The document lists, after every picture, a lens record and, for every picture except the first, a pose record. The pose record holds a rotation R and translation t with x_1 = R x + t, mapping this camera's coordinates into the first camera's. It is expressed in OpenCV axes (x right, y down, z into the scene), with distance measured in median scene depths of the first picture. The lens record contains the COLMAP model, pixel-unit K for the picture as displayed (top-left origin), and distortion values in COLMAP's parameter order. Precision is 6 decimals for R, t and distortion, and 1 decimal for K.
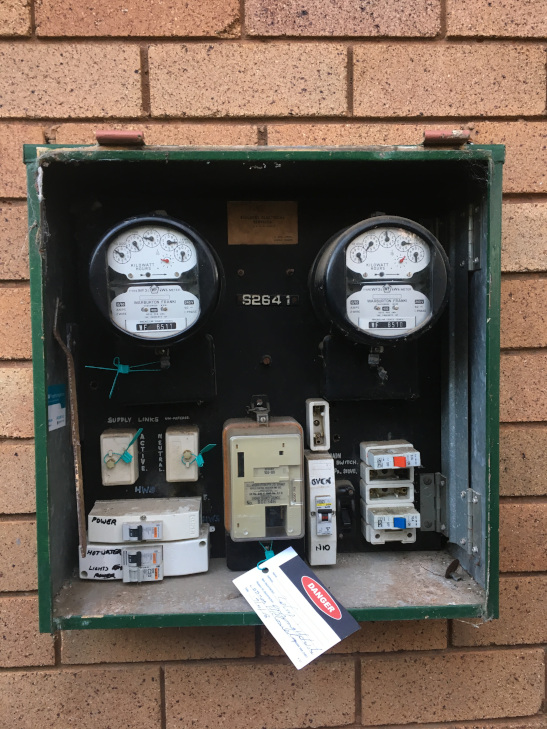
lens RADIAL K [[615.6, 0, 274.5], [0, 615.6, 362.8], [0, 0, 1]] dist [0.018060, -0.041773]
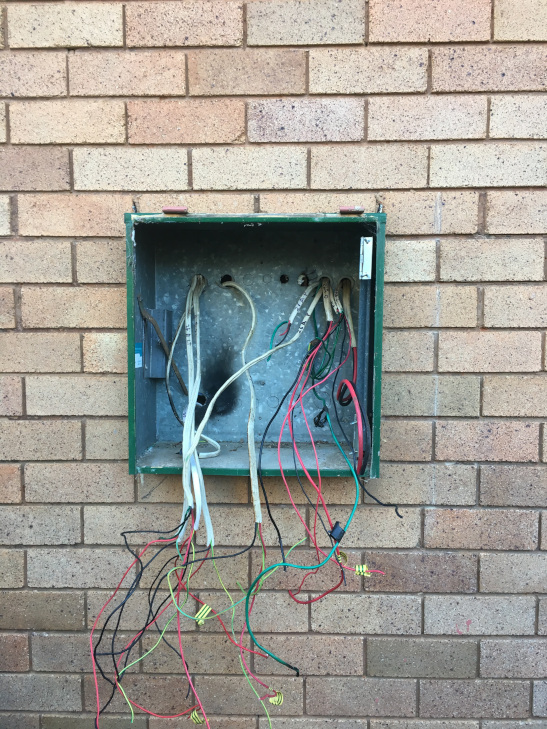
lens RADIAL K [[615.6, 0, 275.6], [0, 615.6, 362.4], [0, 0, 1]] dist [0.018060, -0.041773]
pose [[0.996550, 0.023886, -0.079483, 0.180786], [-0.020930, 0.999066, 0.037811, 0.015998], [0.080312, -0.036017, 0.996119, -0.726040]]
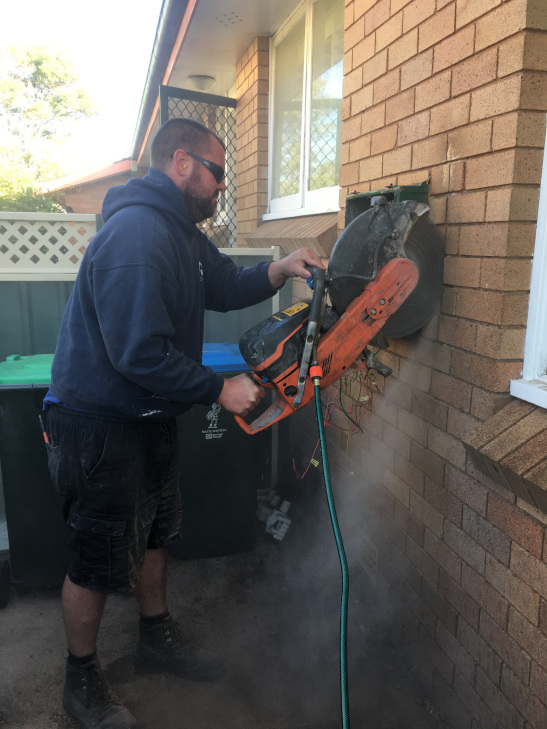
lens RADIAL K [[615.6, 0, 274.5], [0, 615.6, 365.2], [0, 0, 1]] dist [0.018060, -0.041773]
pose [[0.196637, 0.216513, -0.956272, 3.123610], [-0.059269, 0.976155, 0.208827, -0.073059], [0.978683, 0.015614, 0.204780, -0.206768]]
